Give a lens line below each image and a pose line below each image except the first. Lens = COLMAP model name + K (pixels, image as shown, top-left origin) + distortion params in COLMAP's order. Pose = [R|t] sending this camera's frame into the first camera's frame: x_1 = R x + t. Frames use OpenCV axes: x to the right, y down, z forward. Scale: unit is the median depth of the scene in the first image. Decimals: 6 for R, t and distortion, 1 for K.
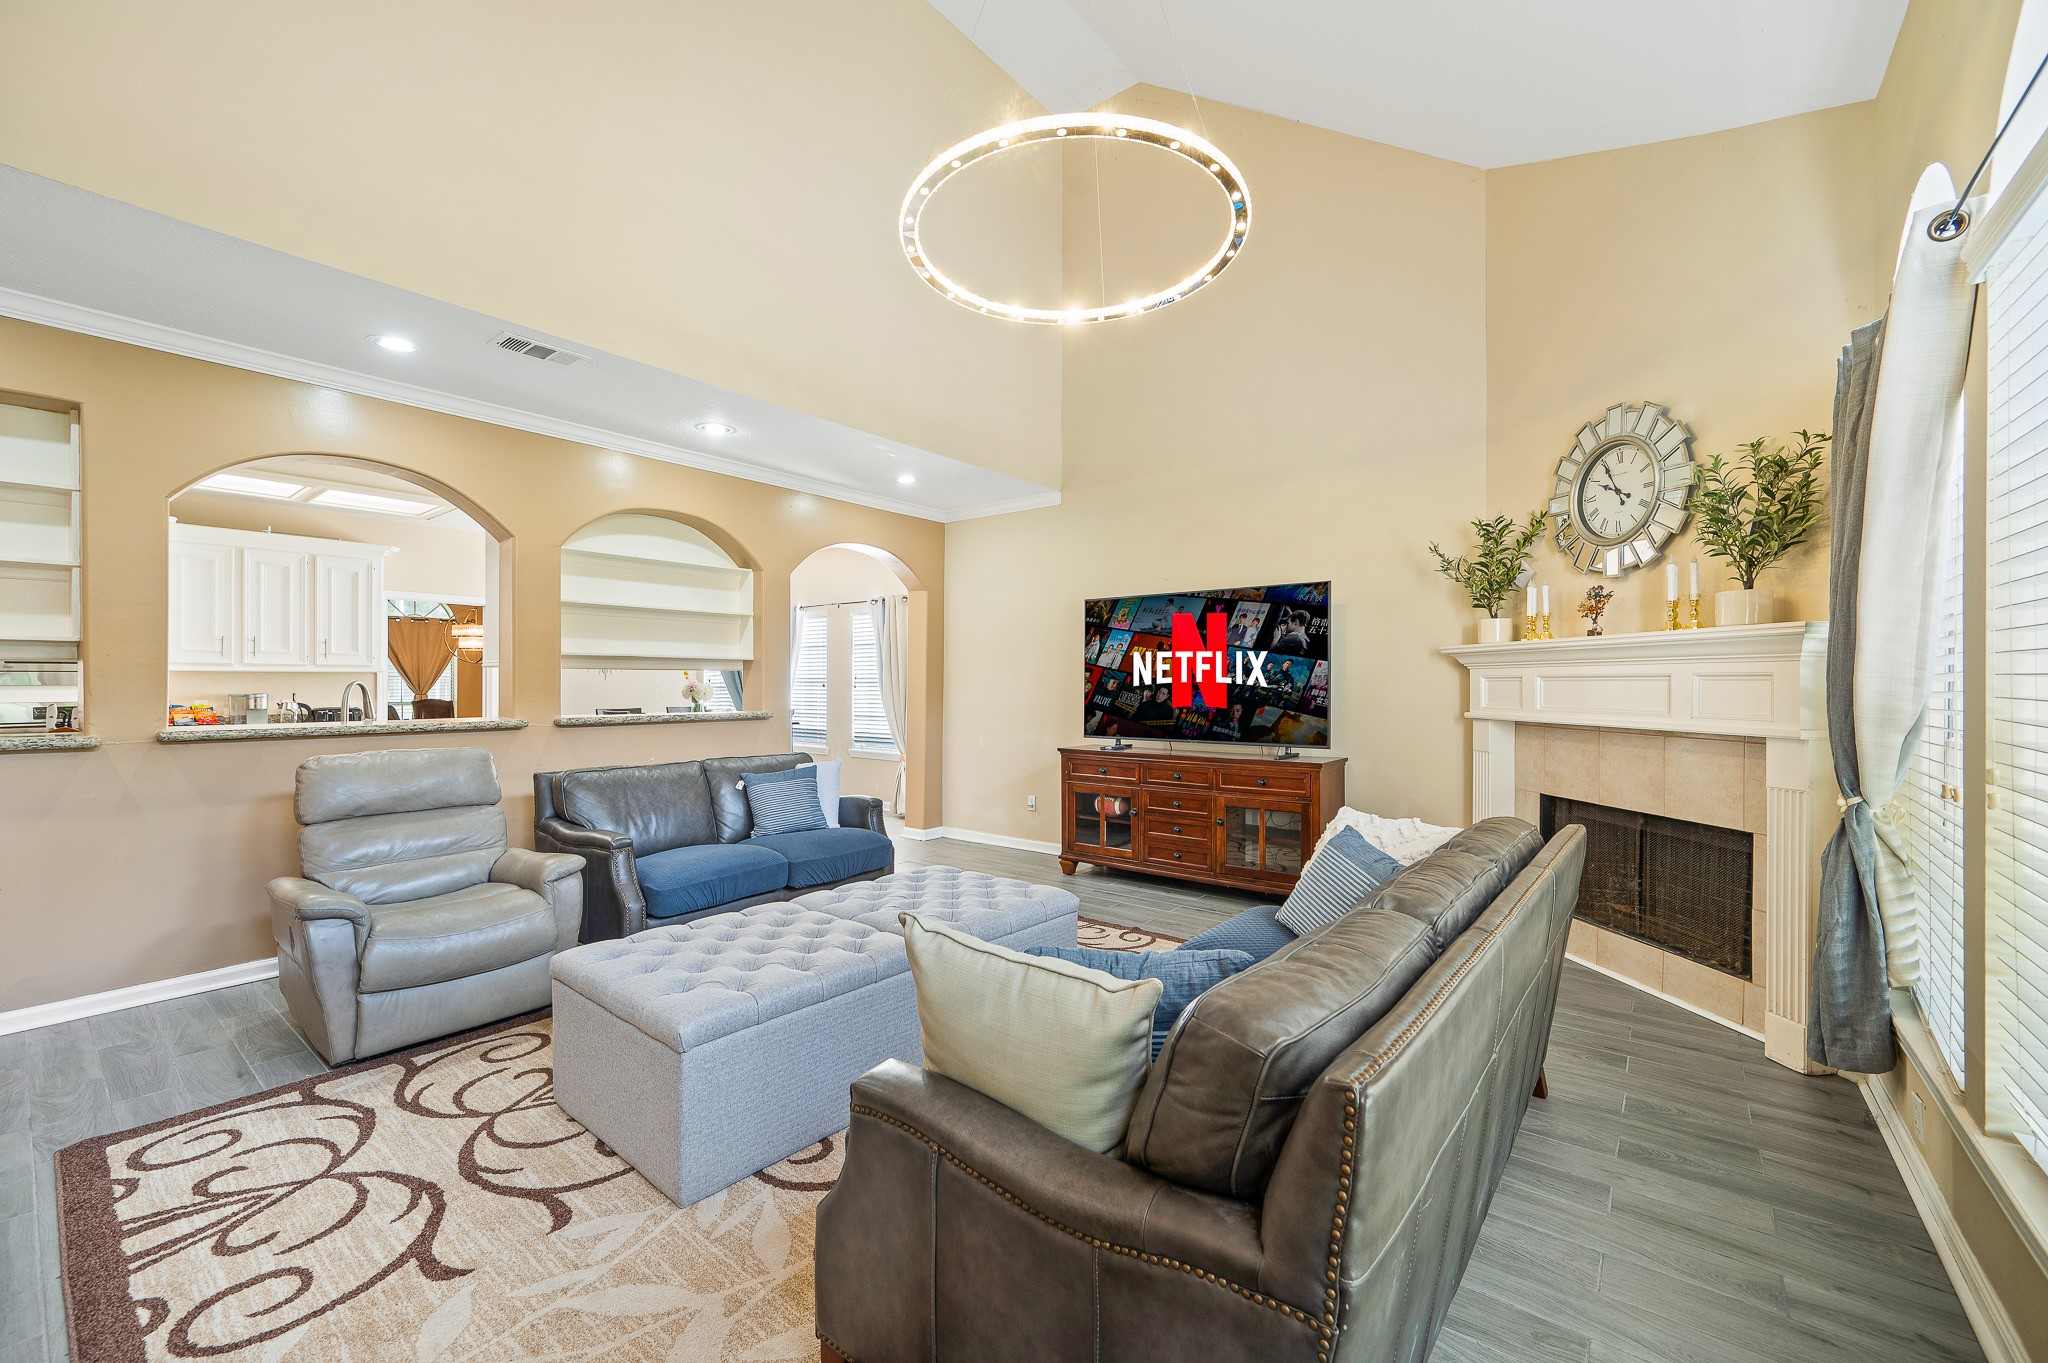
lens RADIAL K [[815.9, 0, 1026.9], [0, 815.9, 687.5], [0, 0, 1]] dist [0.000319, -0.000420]
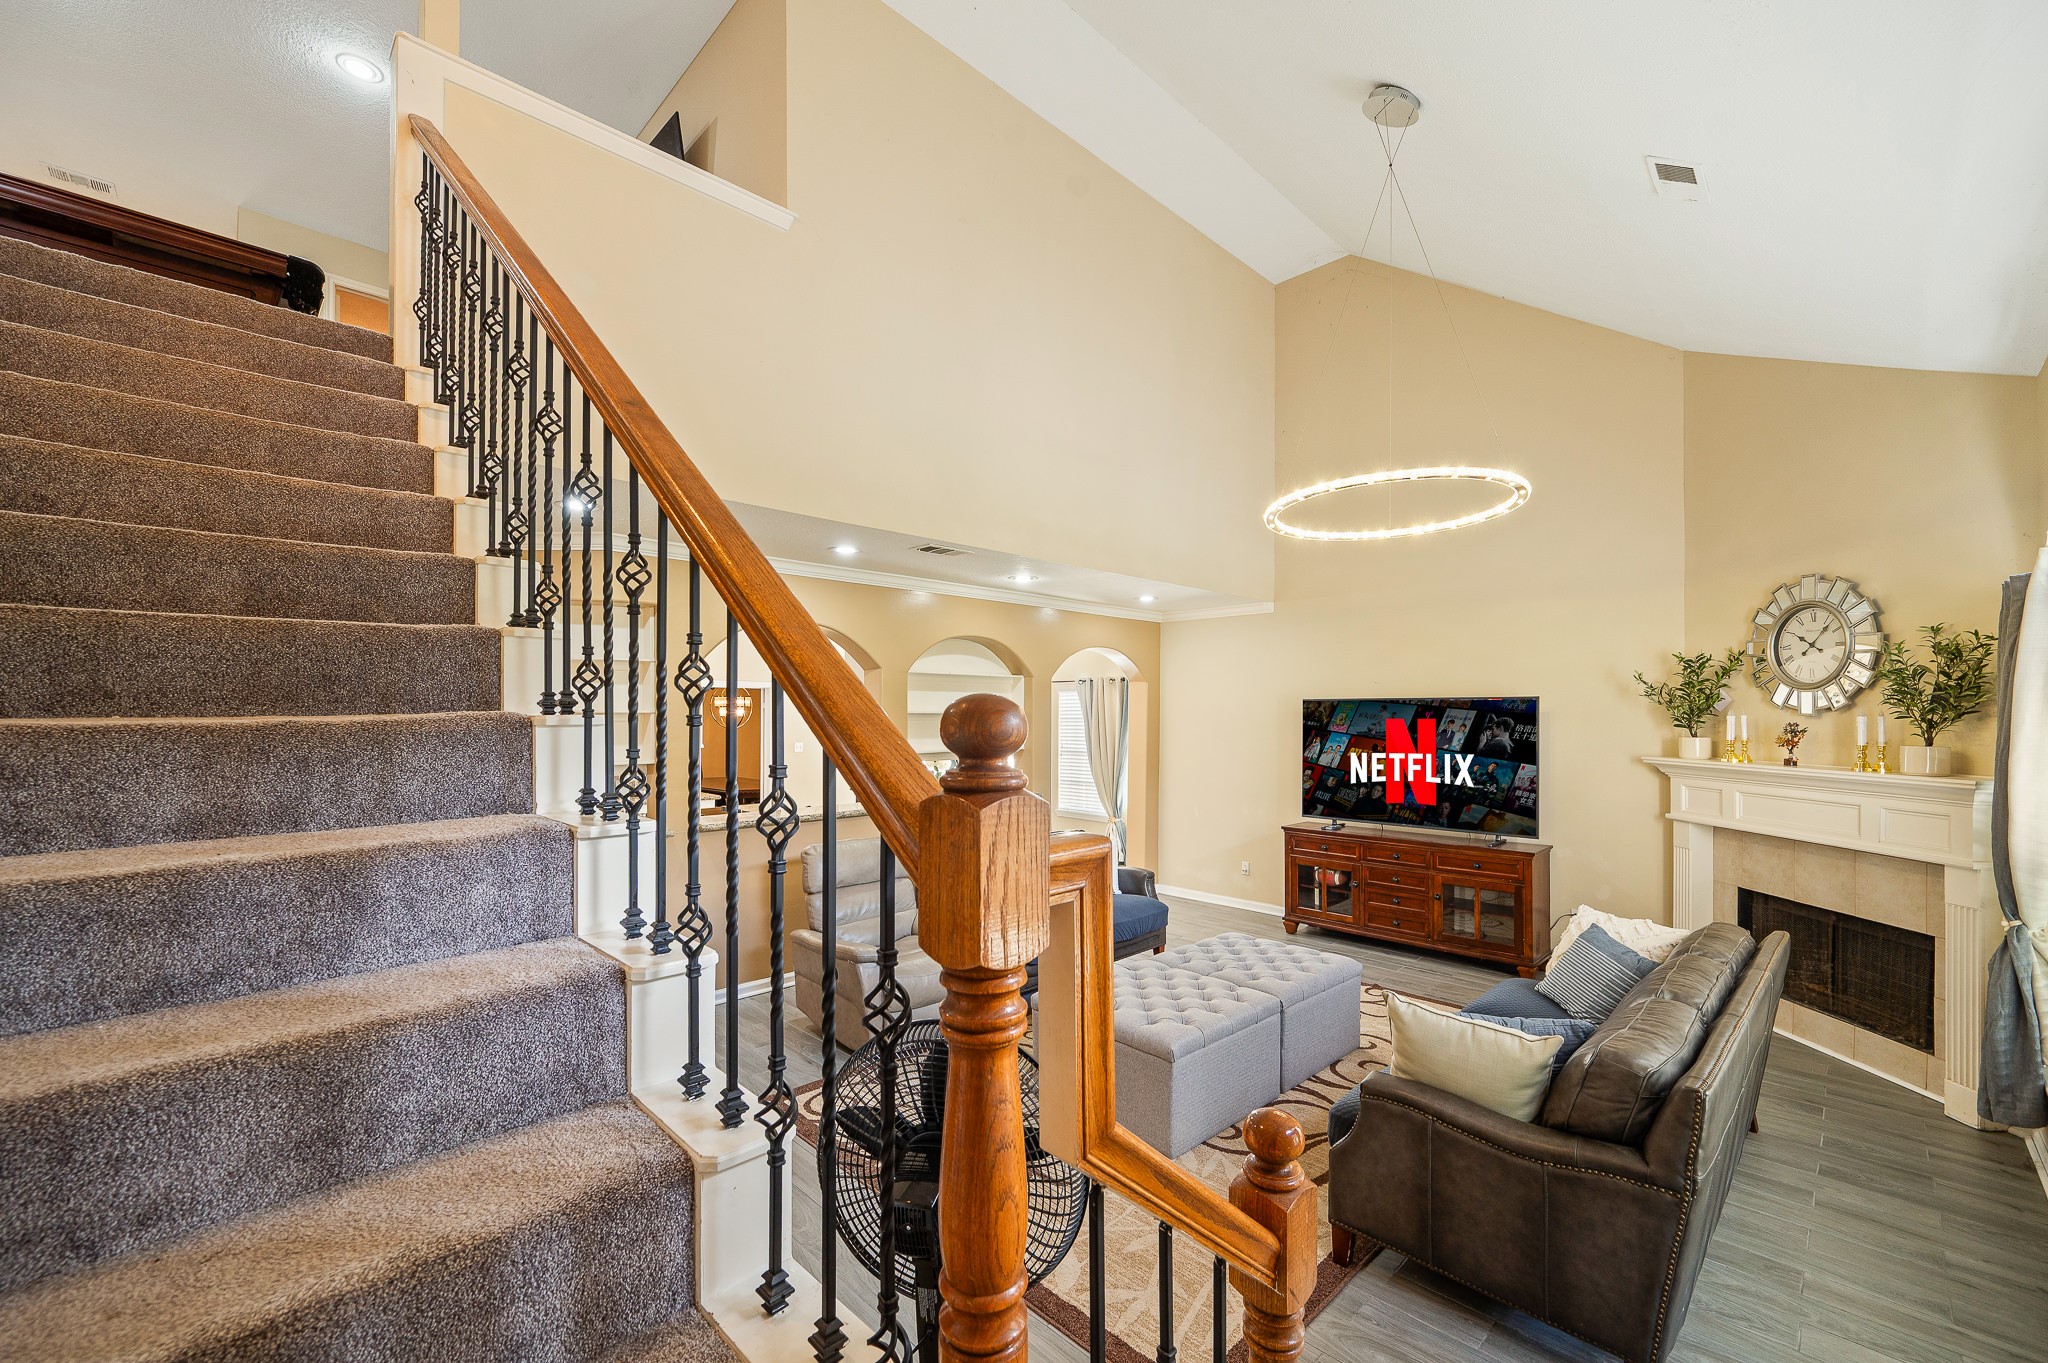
lens RADIAL K [[830.4, 0, 1015.5], [0, 830.4, 709.7], [0, 0, 1]] dist [-0.000742, 0.000720]
pose [[0.991743, 0.000970, -0.128235, -0.360791], [-0.001574, 0.999988, -0.004609, -0.168098], [0.128229, 0.004773, 0.991733, -0.465670]]
